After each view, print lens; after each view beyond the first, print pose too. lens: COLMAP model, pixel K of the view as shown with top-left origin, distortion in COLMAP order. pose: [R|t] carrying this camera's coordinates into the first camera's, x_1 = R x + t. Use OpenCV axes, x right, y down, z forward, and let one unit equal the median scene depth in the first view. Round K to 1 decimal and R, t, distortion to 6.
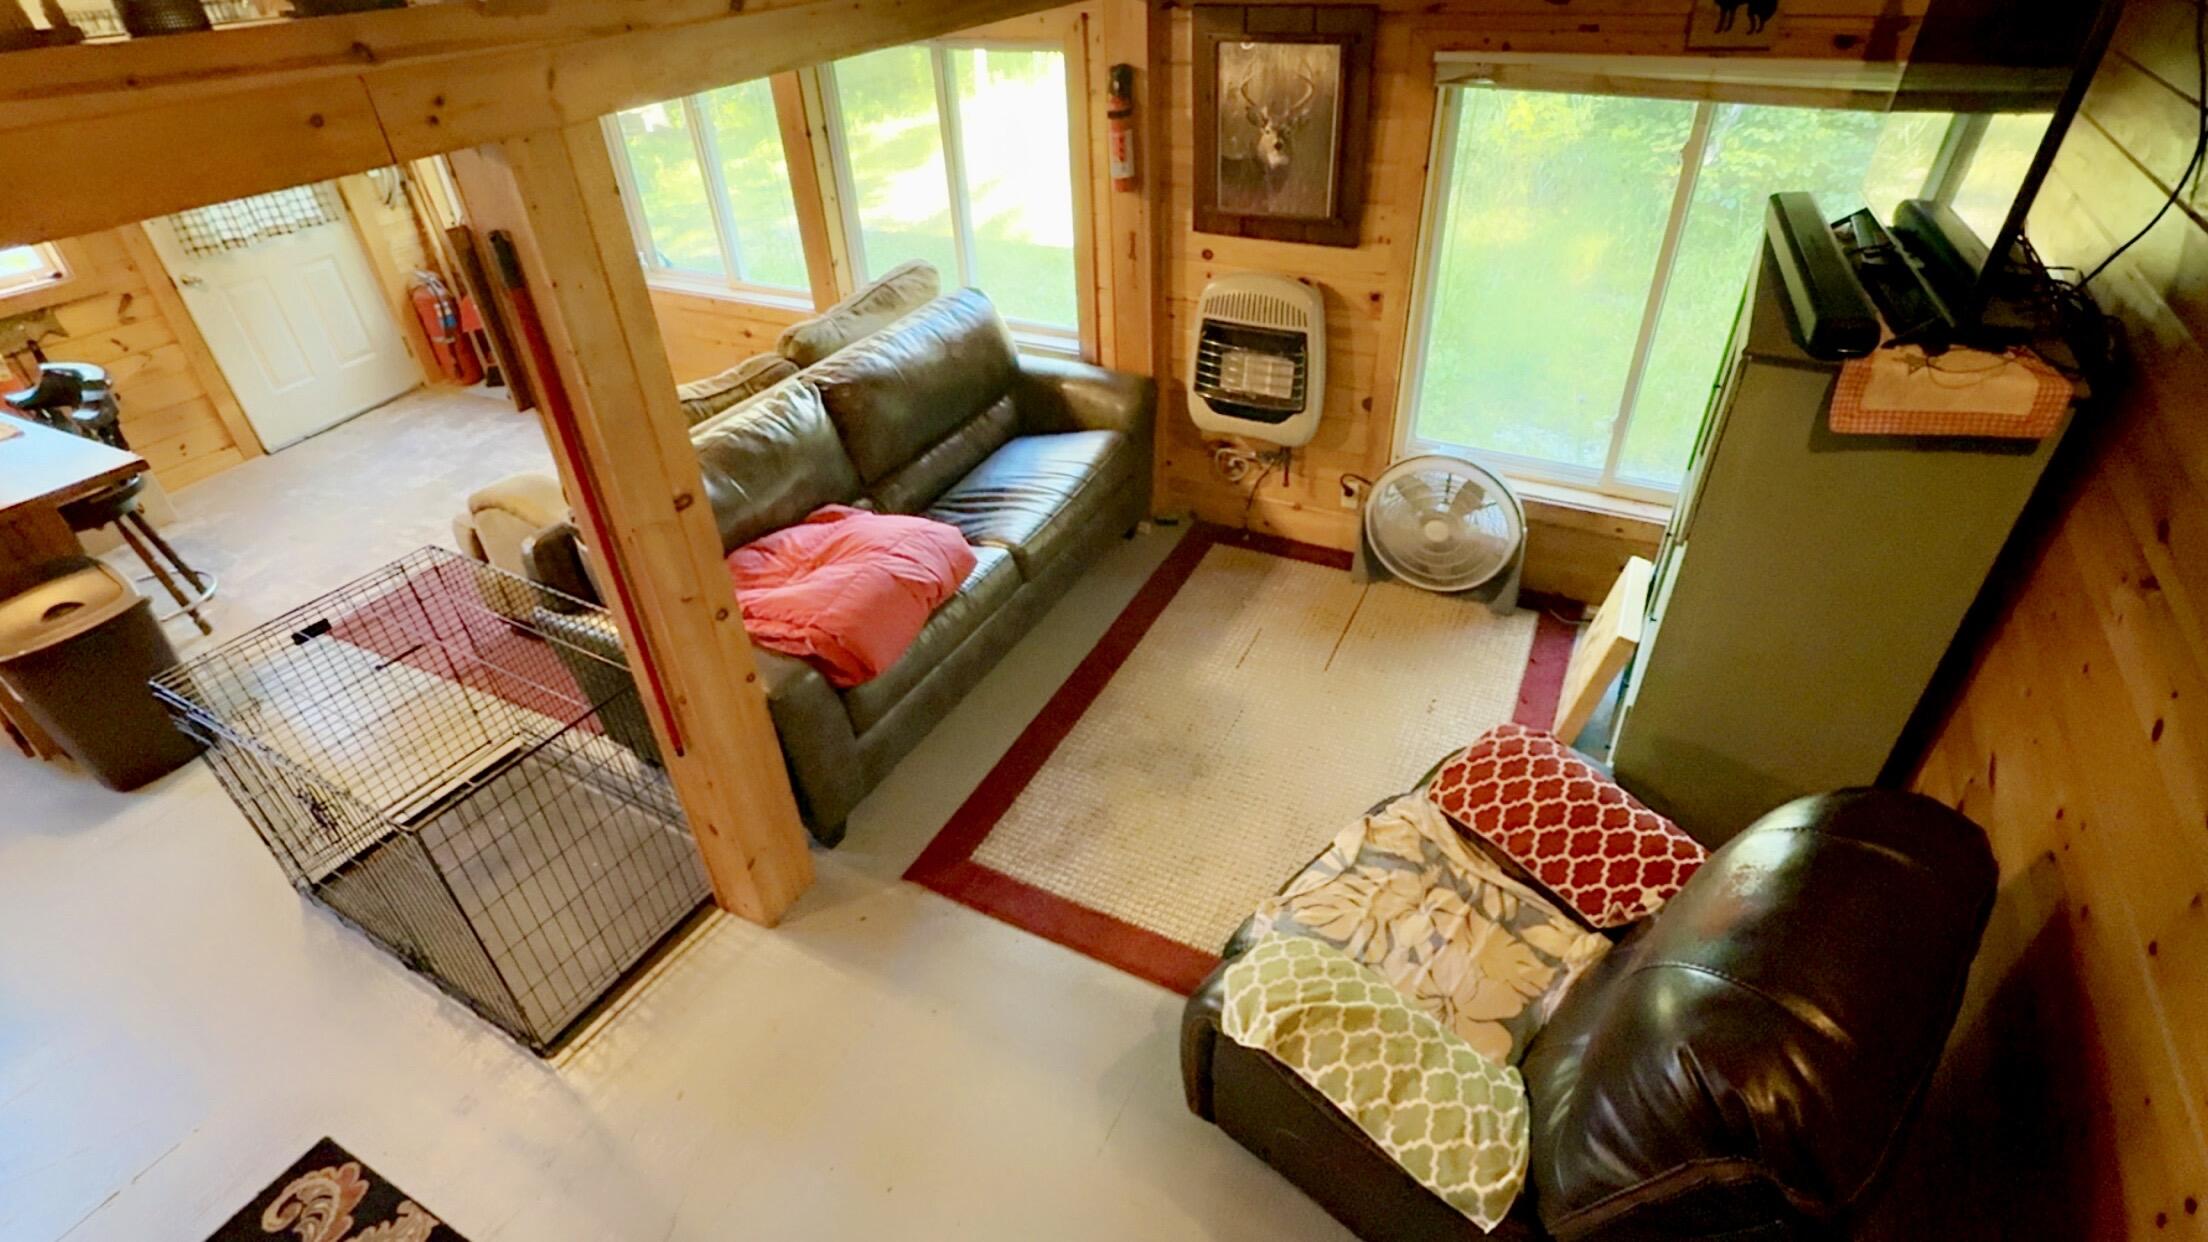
lens RADIAL K [[1052.5, 0, 1107.9], [0, 1052.5, 623.7], [0, 0, 1]] dist [0.000924, -0.000849]
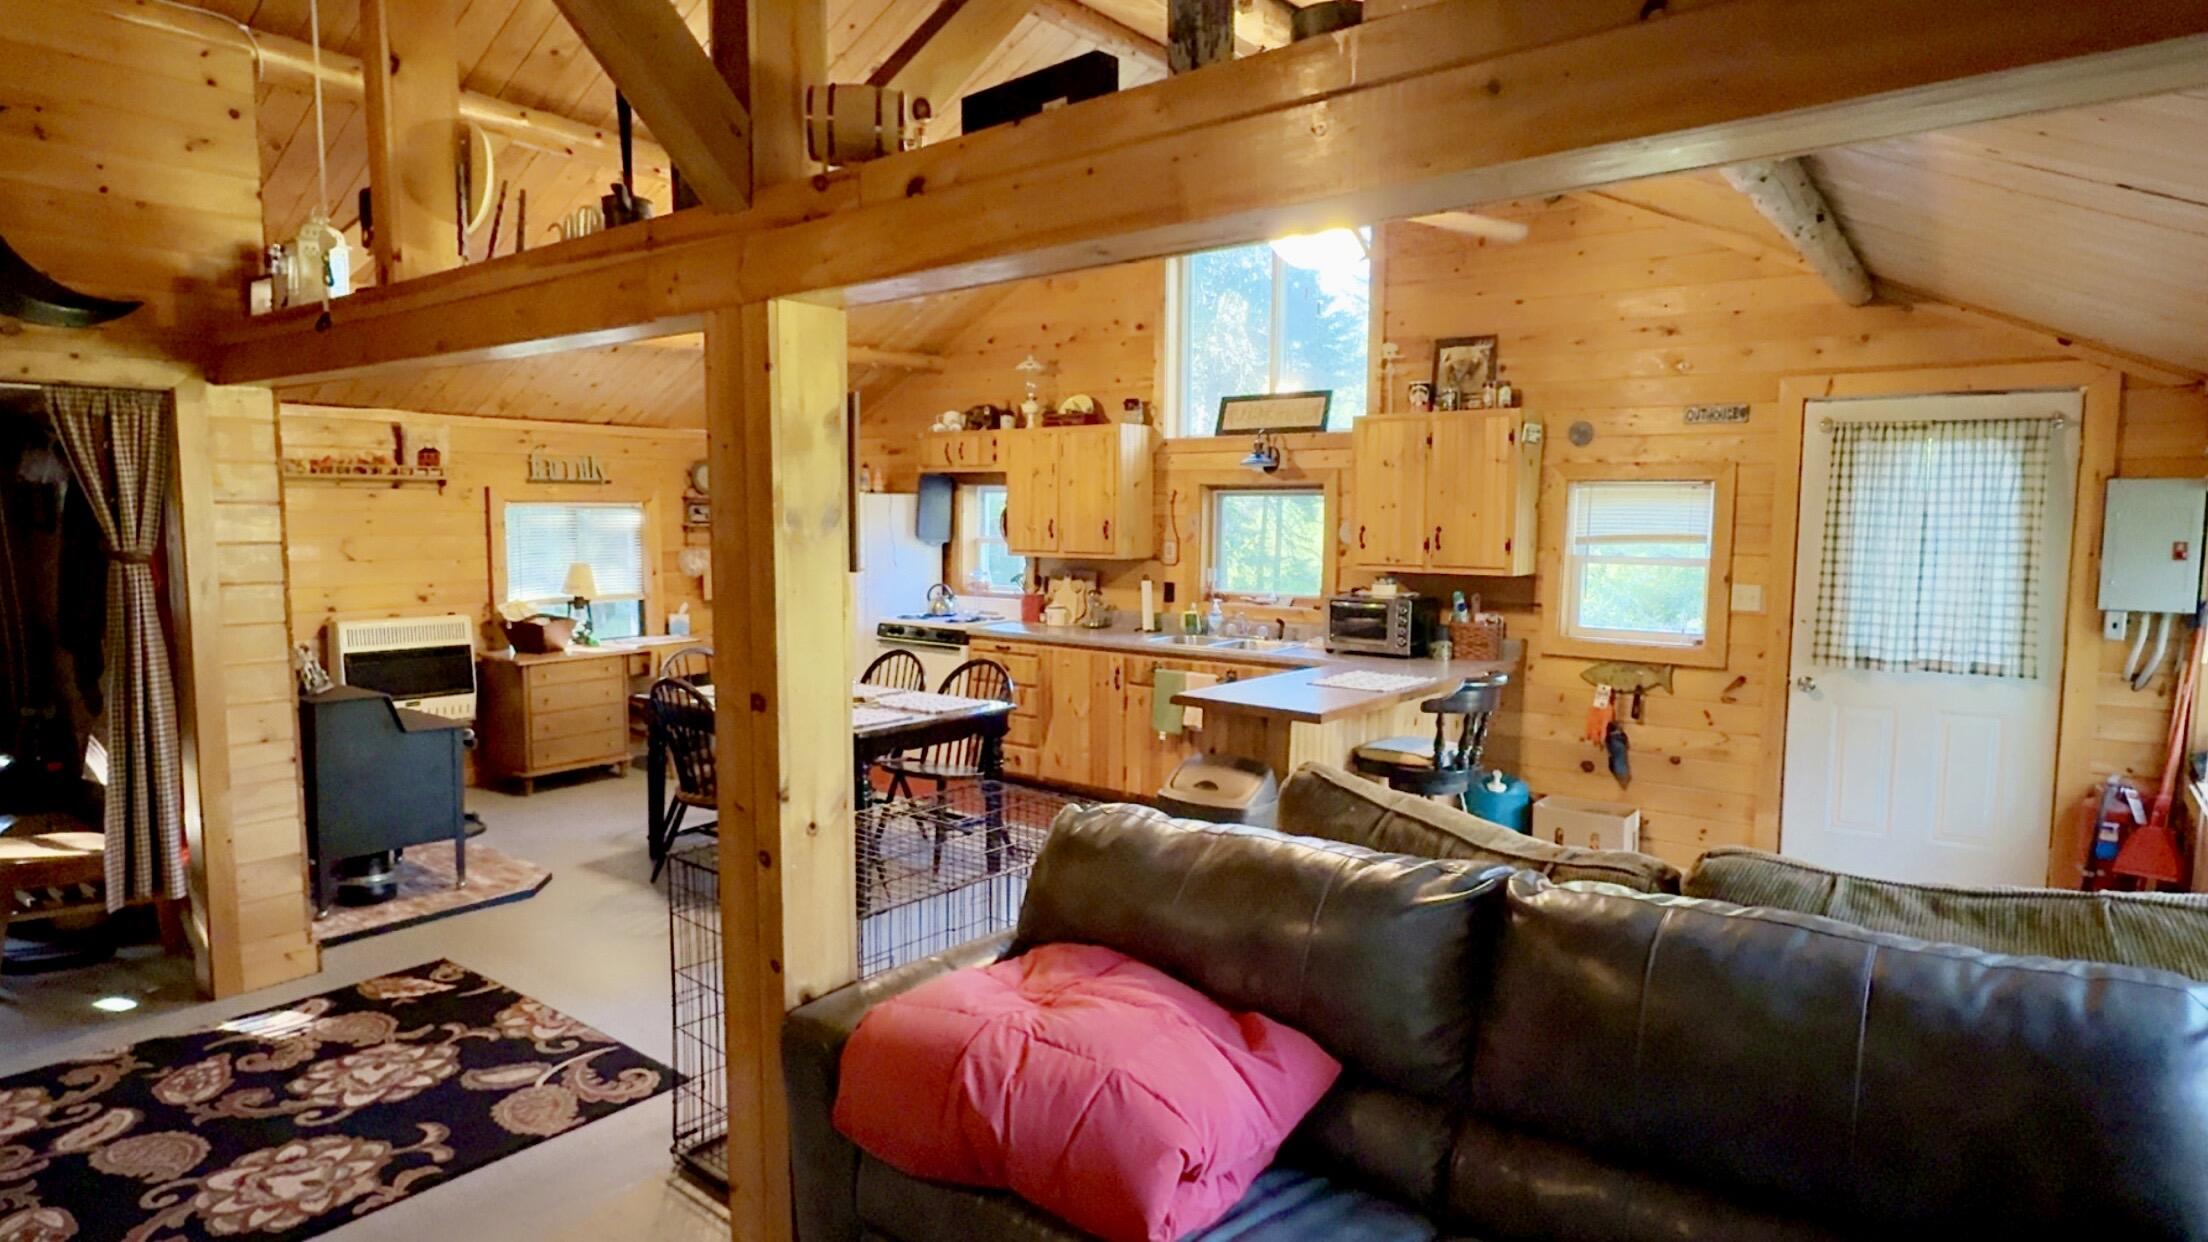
lens RADIAL K [[1217.9, 0, 1110.7], [0, 1217.9, 629.8], [0, 0, 1]] dist [-0.001203, 0.001491]
pose [[-0.174594, 0.129499, -0.976088, 0.316989], [-0.567443, 0.796910, 0.207226, -0.321272], [0.804690, 0.590055, -0.065653, 0.747262]]
